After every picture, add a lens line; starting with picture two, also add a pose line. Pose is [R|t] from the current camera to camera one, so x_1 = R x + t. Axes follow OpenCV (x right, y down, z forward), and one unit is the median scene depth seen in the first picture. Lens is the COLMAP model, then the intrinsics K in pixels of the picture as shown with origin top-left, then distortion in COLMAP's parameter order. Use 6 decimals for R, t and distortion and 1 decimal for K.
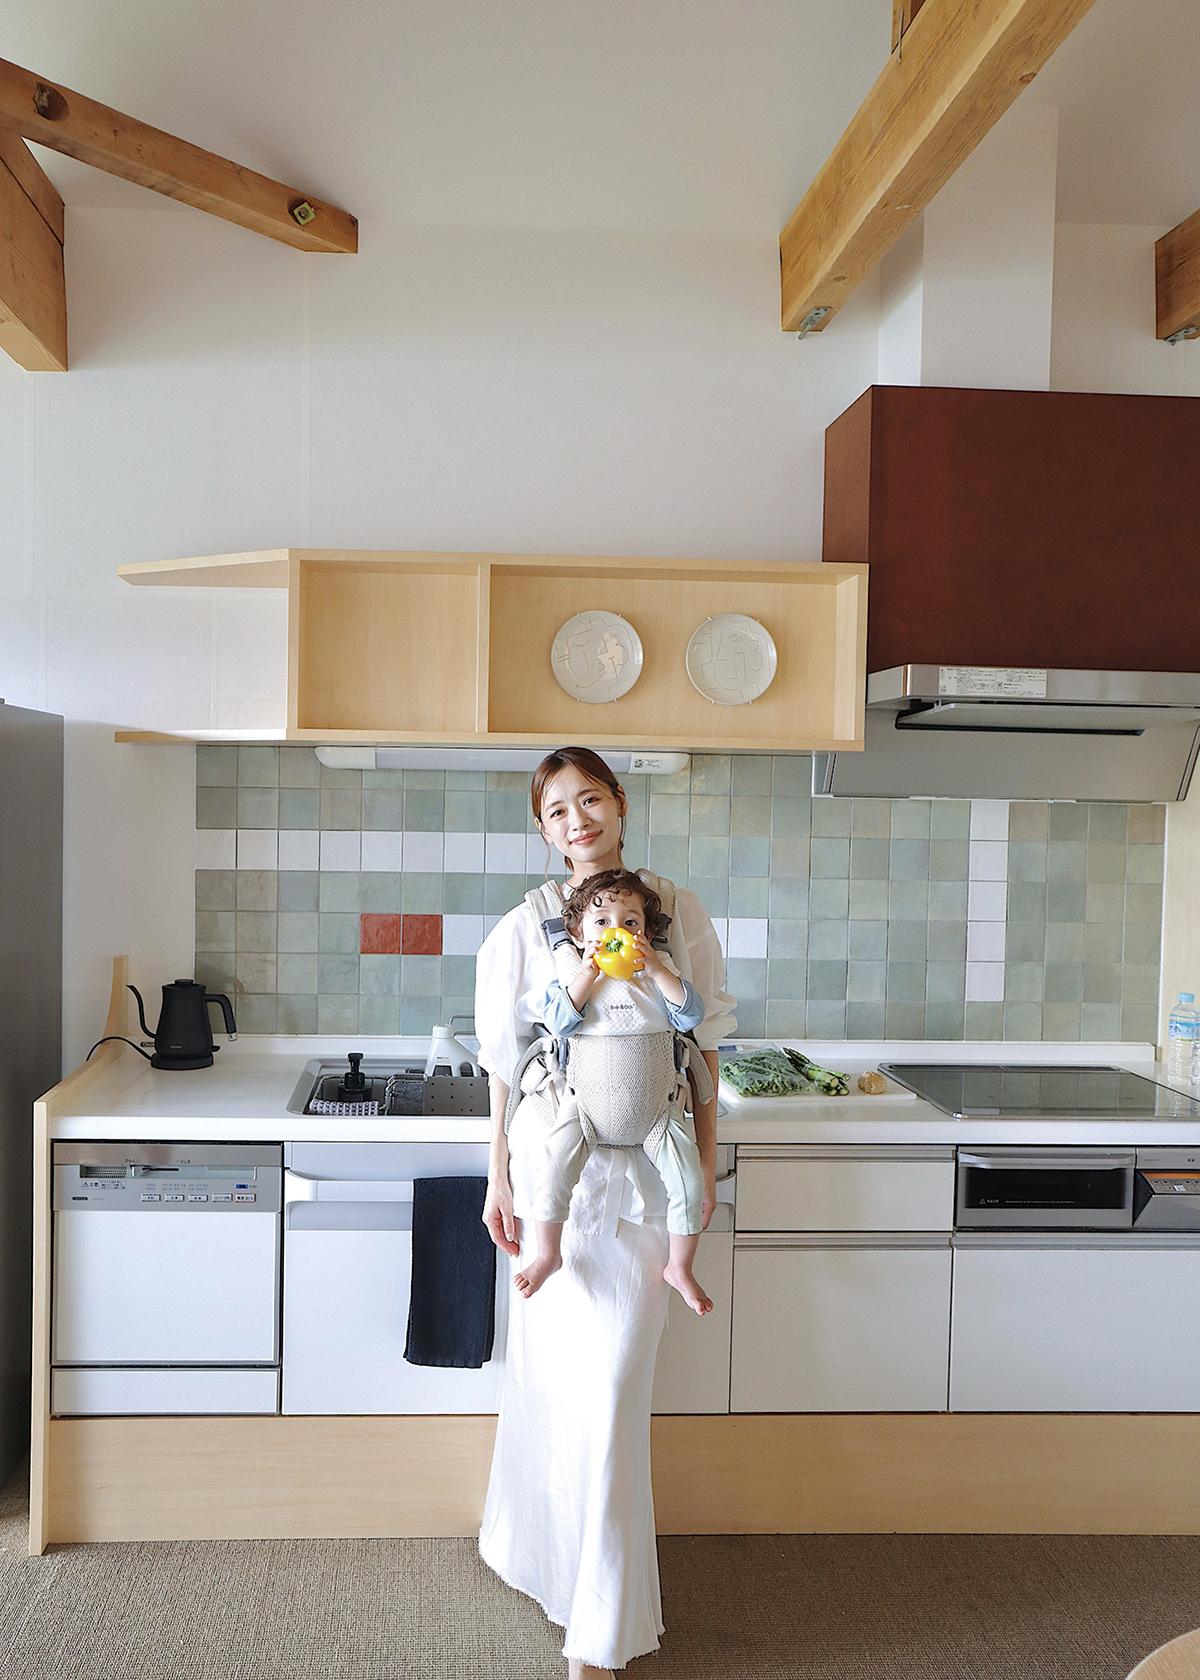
lens RADIAL K [[1311.8, 0, 600.0], [0, 1311.8, 840.0], [0, 0, 1]] dist [0.001833, 0.000439]
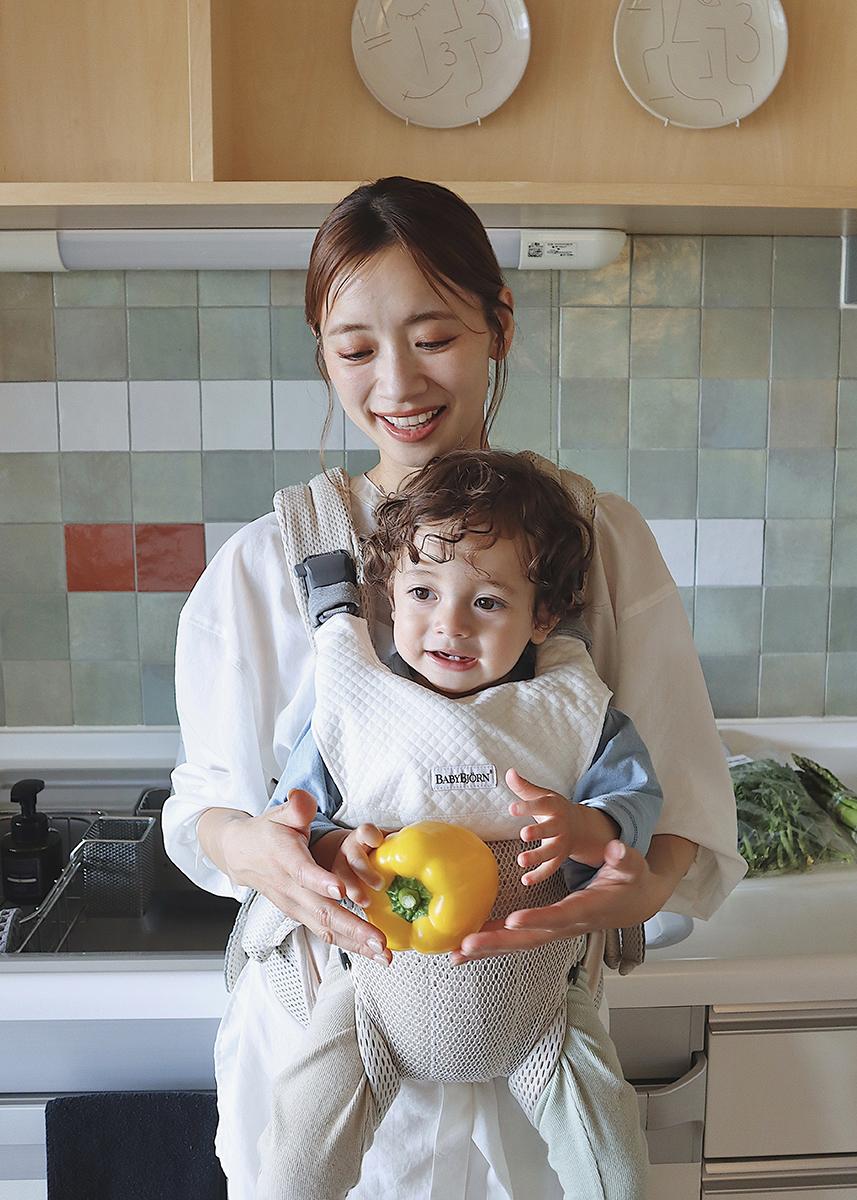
lens RADIAL K [[1727.7, 0, 428.5], [0, 1727.7, 600.0], [0, 0, 1]] dist [-0.150343, 0.033353]
pose [[0.998389, -0.012140, -0.055427, 0.026158], [0.018738, 0.992584, 0.120104, 0.000971], [0.053558, -0.120949, 0.991213, 0.294640]]
